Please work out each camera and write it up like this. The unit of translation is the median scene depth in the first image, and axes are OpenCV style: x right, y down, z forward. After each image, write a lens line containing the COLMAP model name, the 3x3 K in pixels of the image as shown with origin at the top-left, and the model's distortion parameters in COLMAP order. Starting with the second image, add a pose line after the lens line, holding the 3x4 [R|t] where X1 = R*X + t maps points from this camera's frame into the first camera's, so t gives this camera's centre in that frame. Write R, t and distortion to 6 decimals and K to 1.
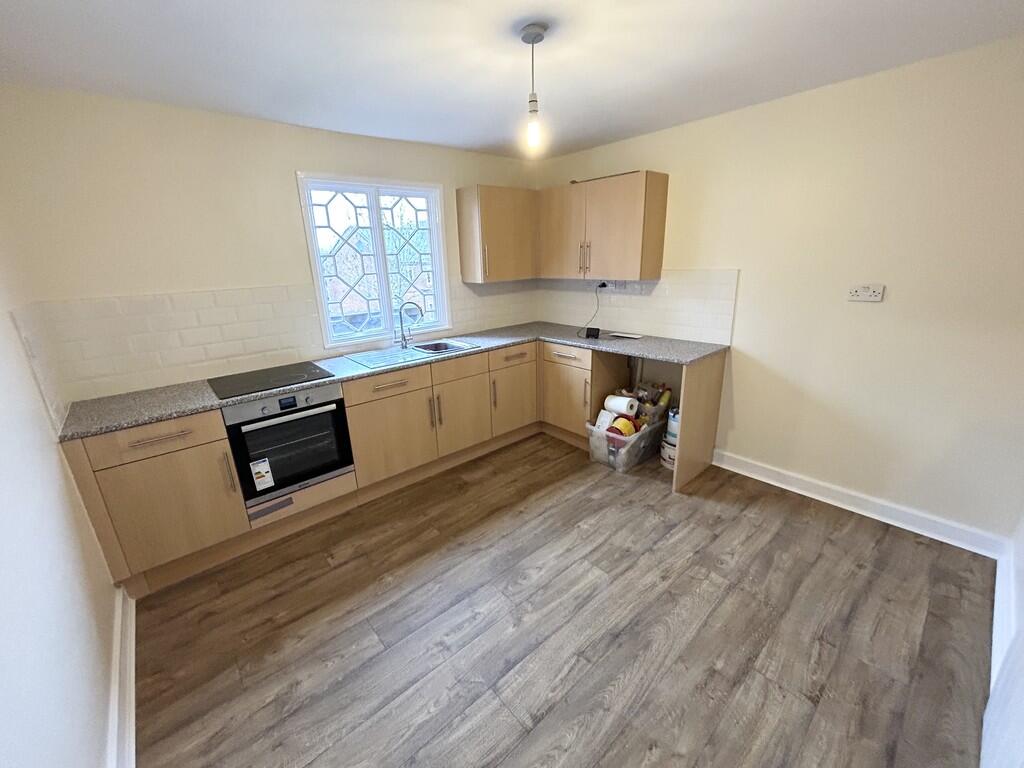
lens RADIAL K [[410.9, 0, 509.0], [0, 410.9, 389.6], [0, 0, 1]] dist [0.000383, 0.000108]
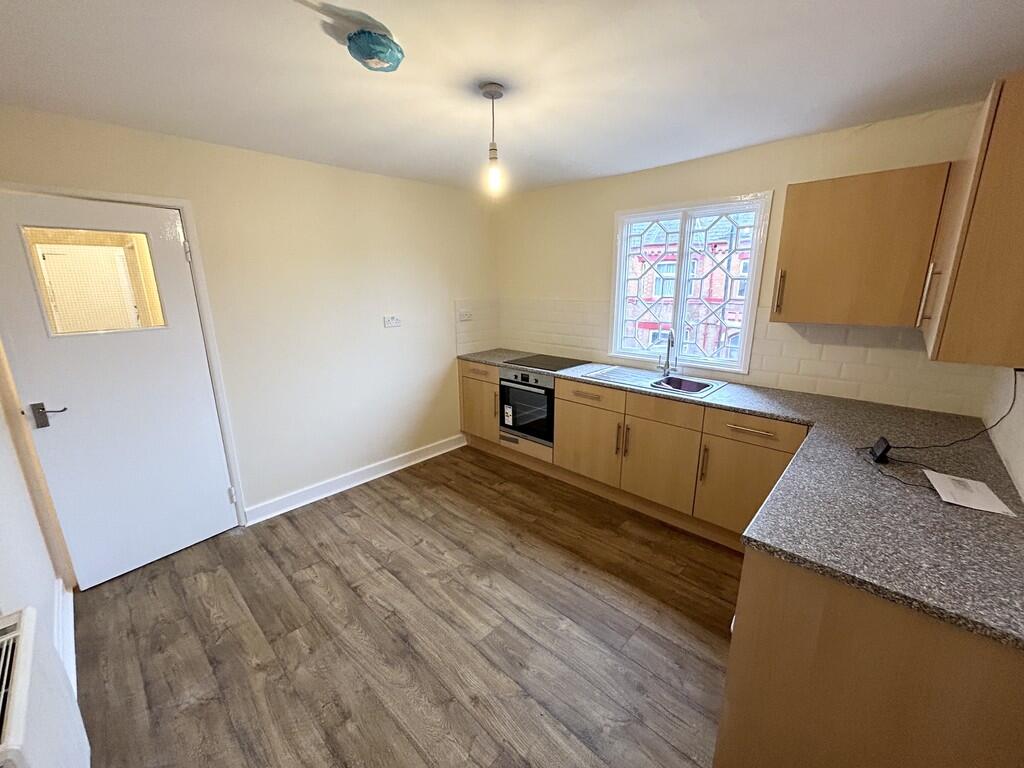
lens RADIAL K [[410.9, 0, 509.0], [0, 410.9, 389.6], [0, 0, 1]] dist [0.000383, 0.000108]
pose [[0.090437, 0.284096, -0.954521, 0.916357], [-0.305357, 0.920194, 0.244948, -0.282956], [0.947934, 0.269317, 0.169970, 0.731922]]
